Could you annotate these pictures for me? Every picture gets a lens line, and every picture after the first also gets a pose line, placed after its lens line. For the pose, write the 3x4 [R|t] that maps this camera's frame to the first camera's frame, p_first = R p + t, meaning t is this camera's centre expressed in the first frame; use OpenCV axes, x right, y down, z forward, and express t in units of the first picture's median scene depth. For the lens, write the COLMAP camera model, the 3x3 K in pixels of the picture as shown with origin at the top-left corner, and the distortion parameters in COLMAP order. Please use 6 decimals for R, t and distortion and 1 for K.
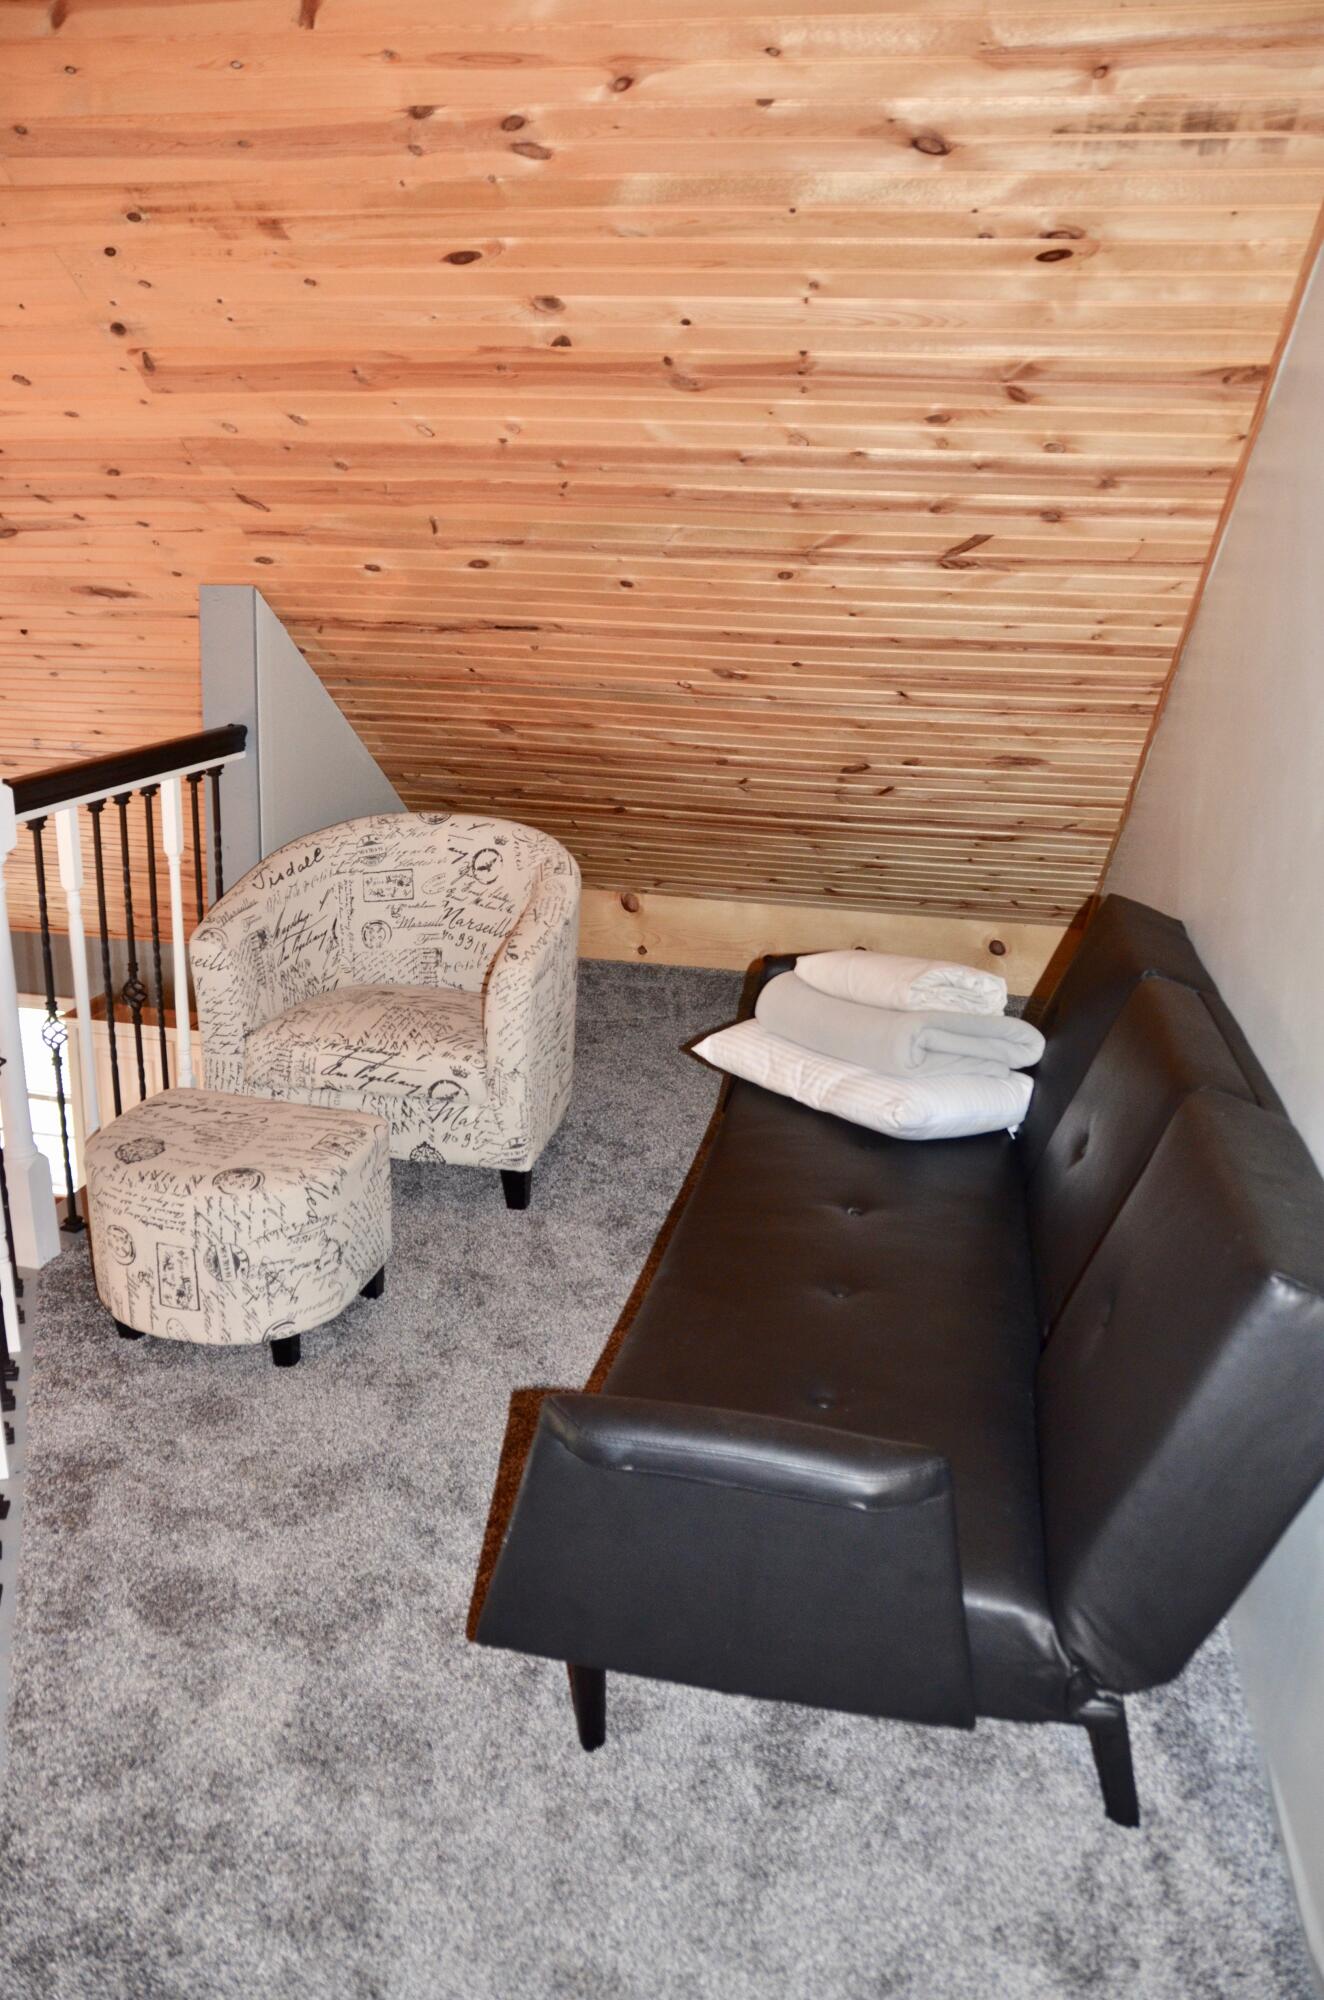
lens RADIAL K [[1555.4, 0, 664.6], [0, 1555.4, 992.3], [0, 0, 1]] dist [-0.149456, 0.092817]
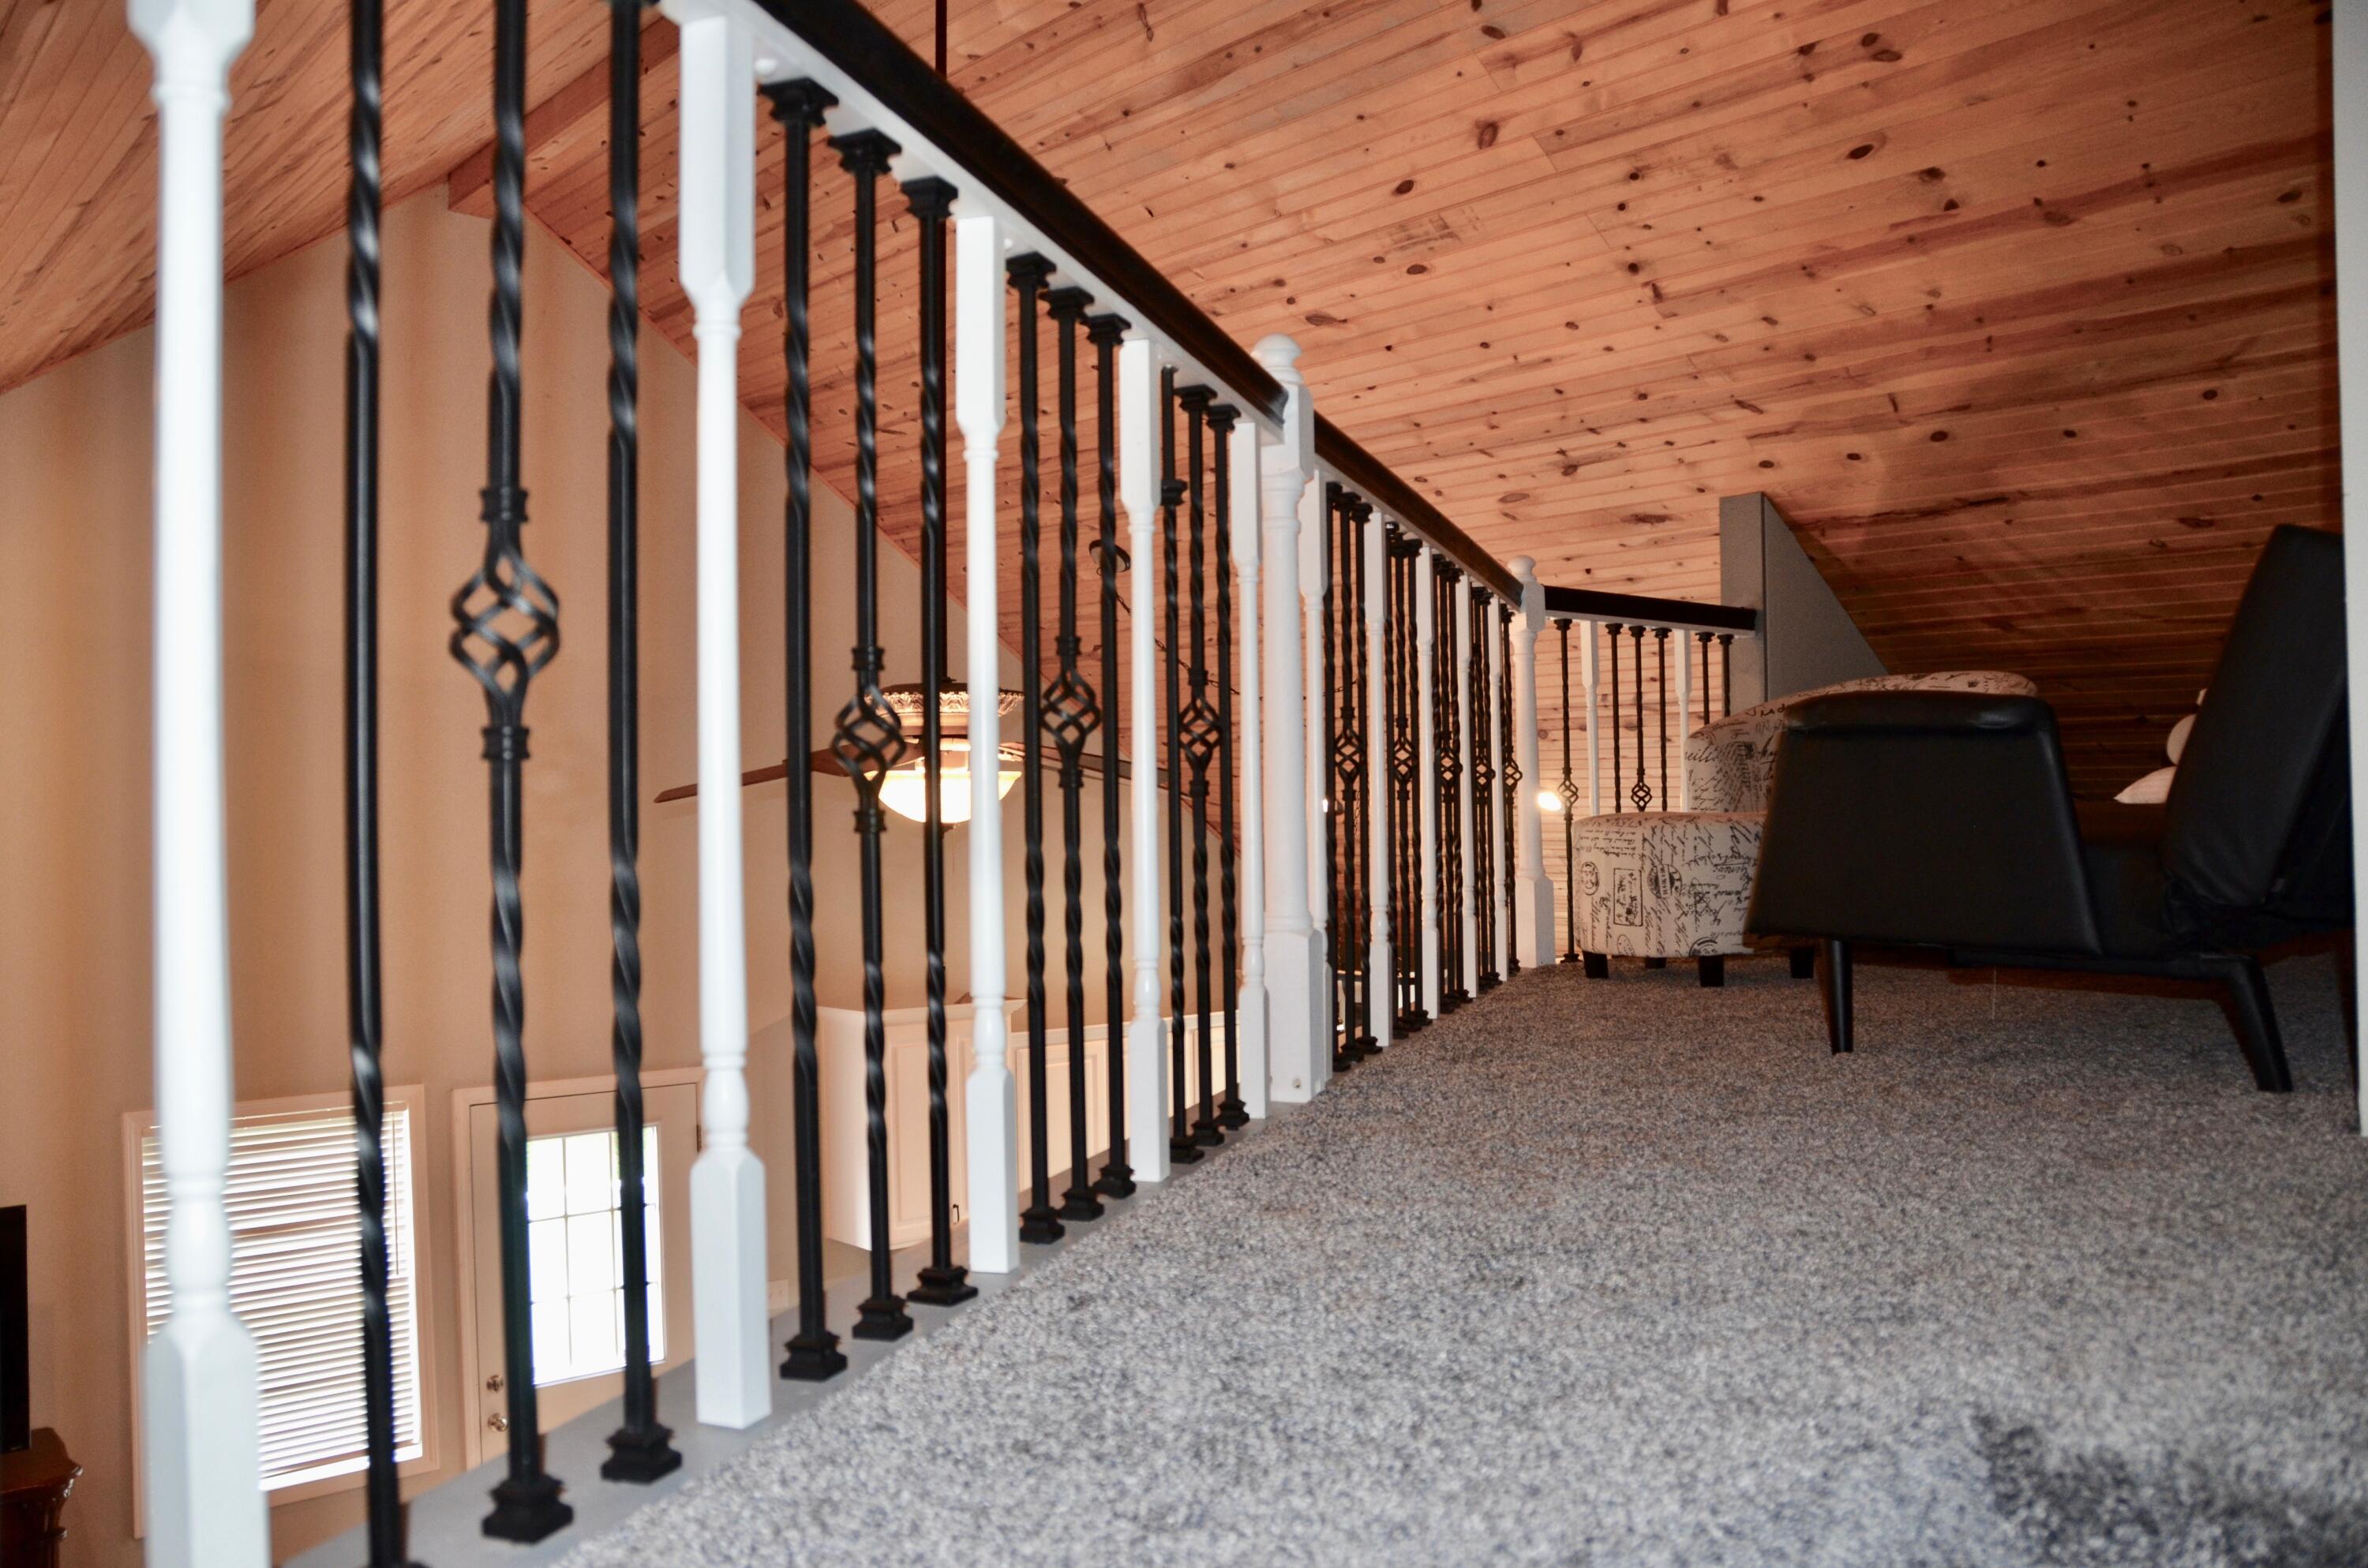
lens RADIAL K [[1841.4, 0, 1180.1], [0, 1841.4, 792.5], [0, 0, 1]] dist [-0.149456, 0.092817]
pose [[0.788601, -0.049086, -0.612942, 0.317614], [-0.133765, 0.959243, -0.248918, 0.516474], [0.600179, 0.278287, 0.749894, -0.386974]]
